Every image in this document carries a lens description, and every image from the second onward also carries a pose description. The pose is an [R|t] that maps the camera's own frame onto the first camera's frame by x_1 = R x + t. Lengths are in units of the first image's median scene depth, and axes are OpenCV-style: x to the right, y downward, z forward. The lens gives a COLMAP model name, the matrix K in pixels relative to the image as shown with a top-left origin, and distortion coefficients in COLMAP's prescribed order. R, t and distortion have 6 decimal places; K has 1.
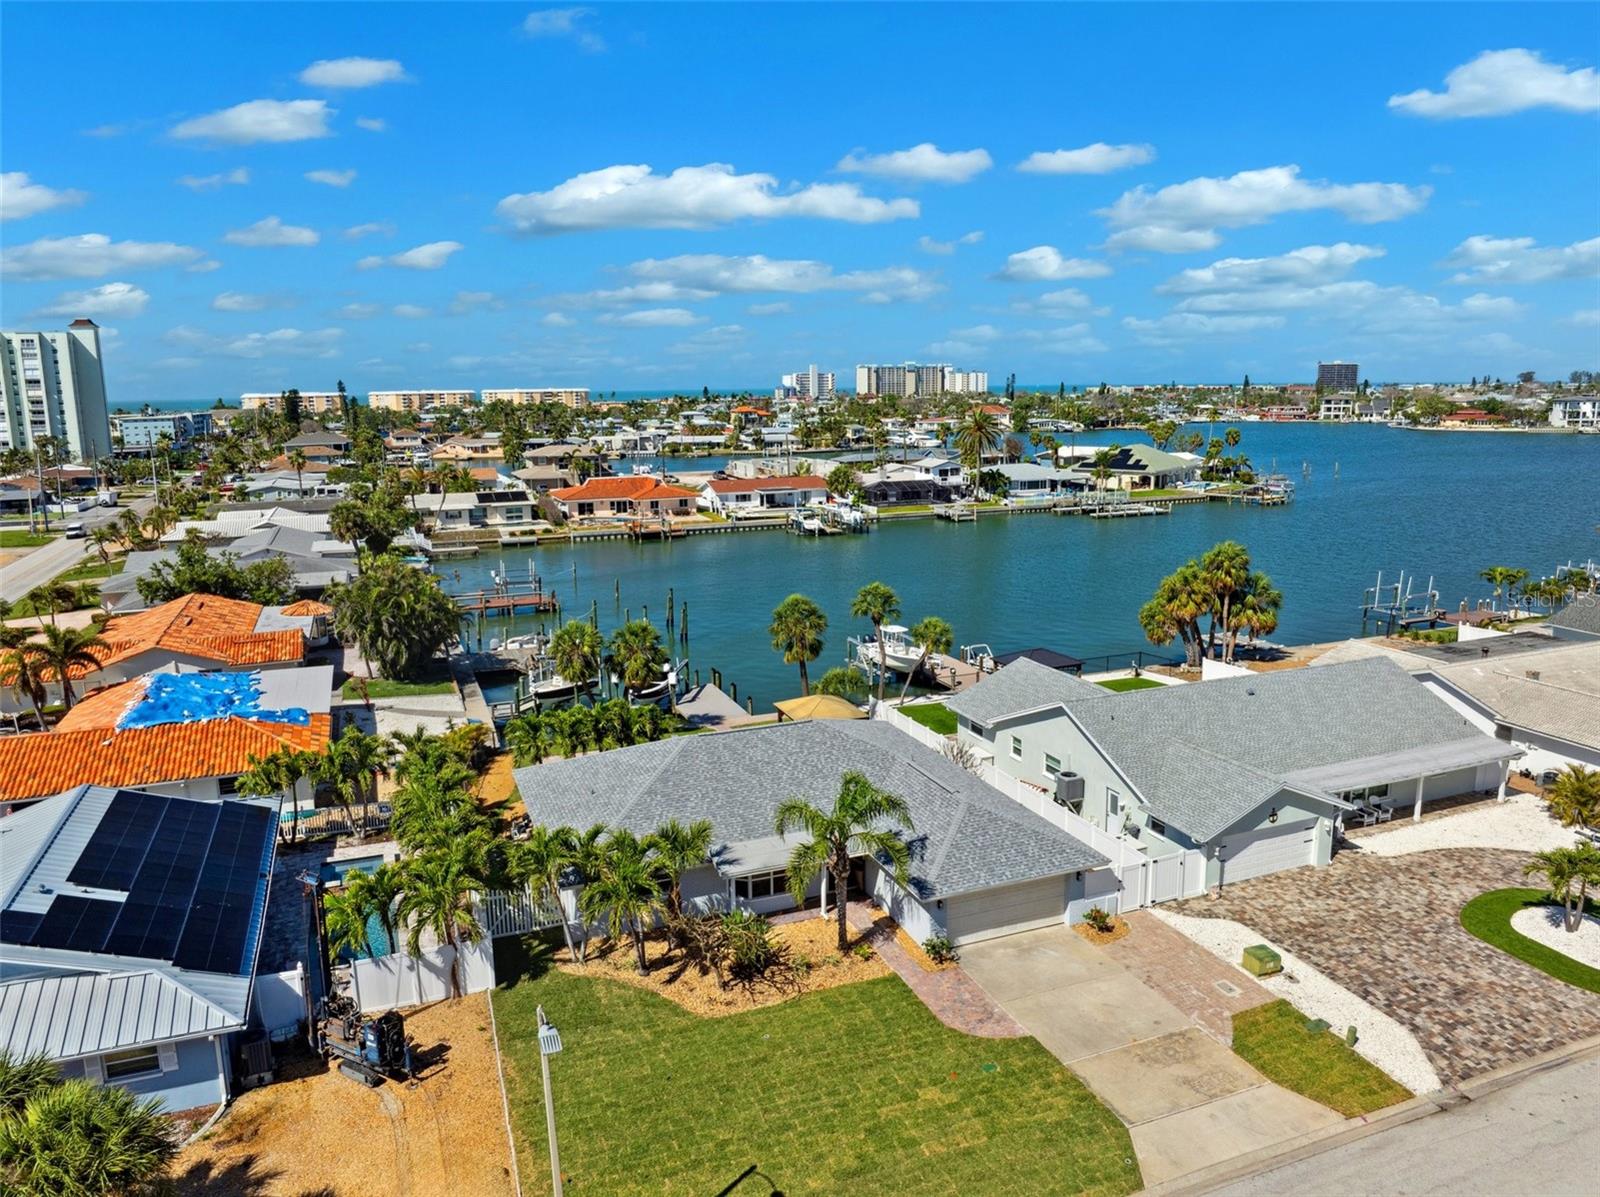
lens RADIAL K [[1122.6, 0, 800.0], [0, 1122.6, 598.5], [0, 0, 1]] dist [-0.038708, 0.003517]
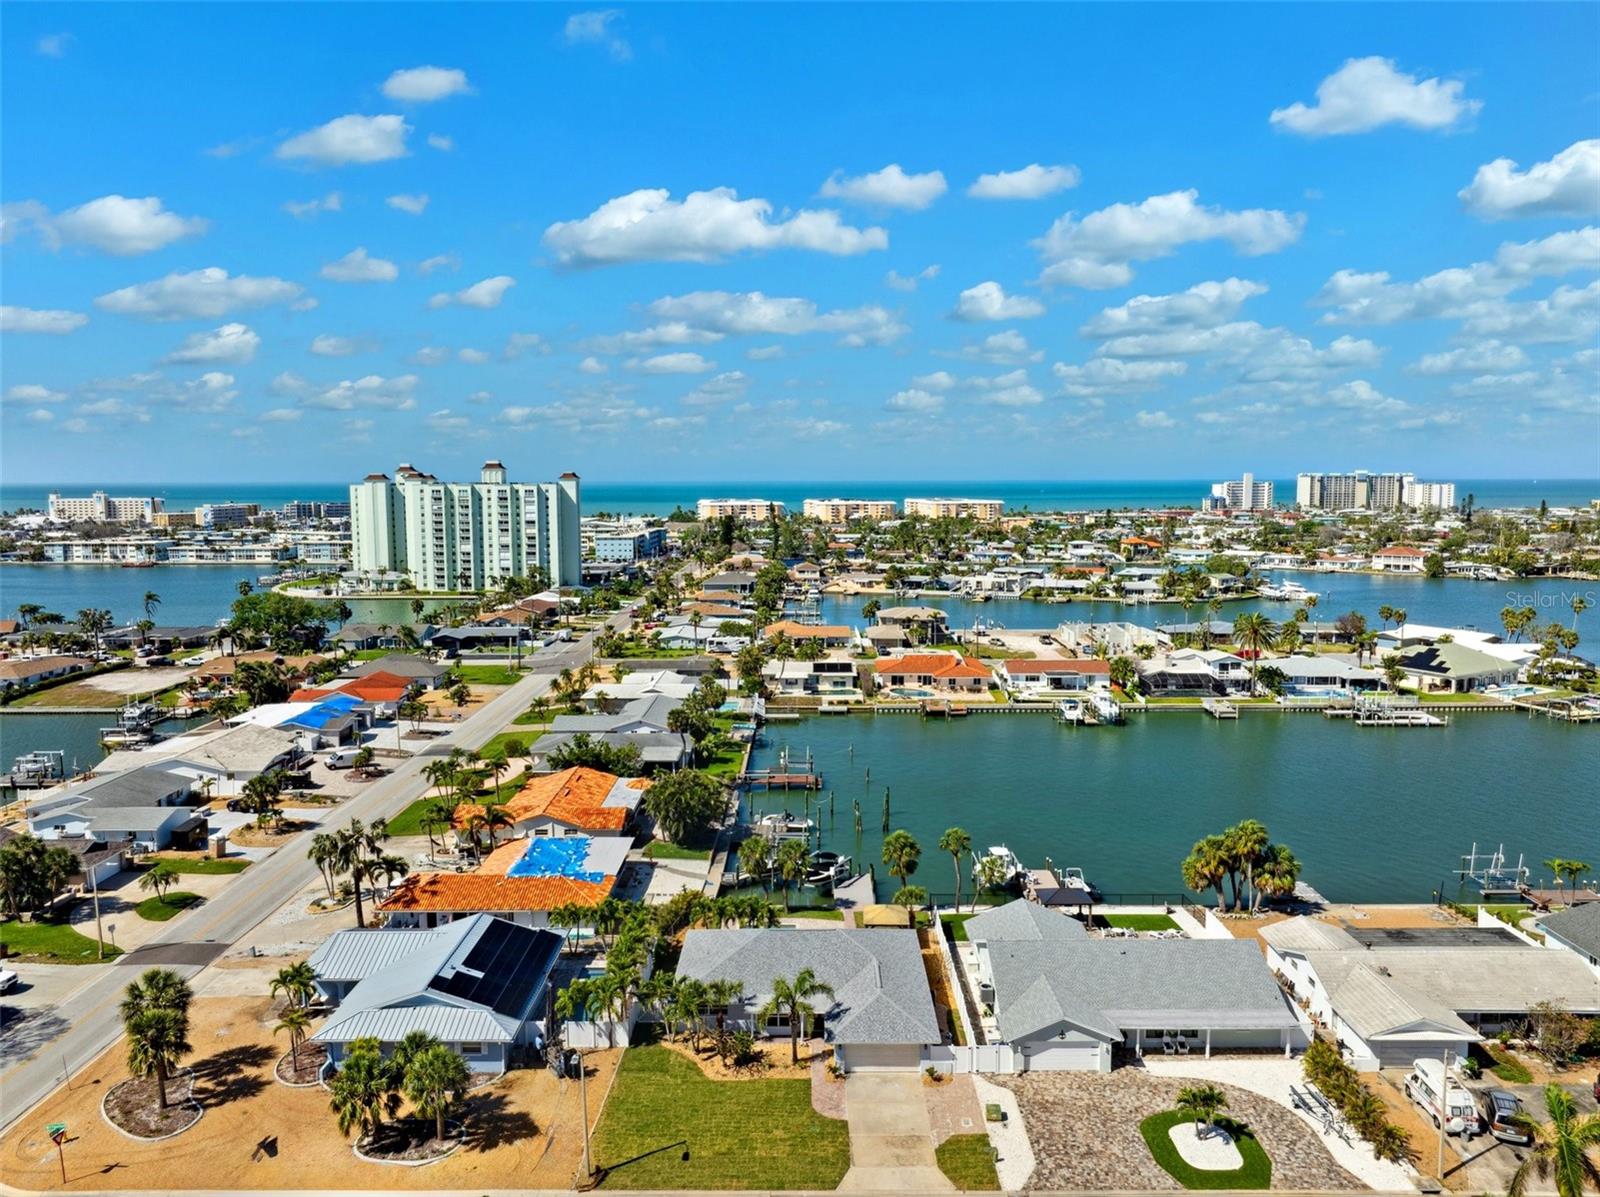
lens RADIAL K [[1130.0, 0, 800.0], [0, 1130.0, 598.5], [0, 0, 1]] dist [0.011483, -0.006968]
pose [[0.929098, 0.048000, -0.366706, 0.343201], [-0.078181, 0.994625, -0.067892, -0.166411], [0.361476, 0.091748, 0.927856, -0.422603]]
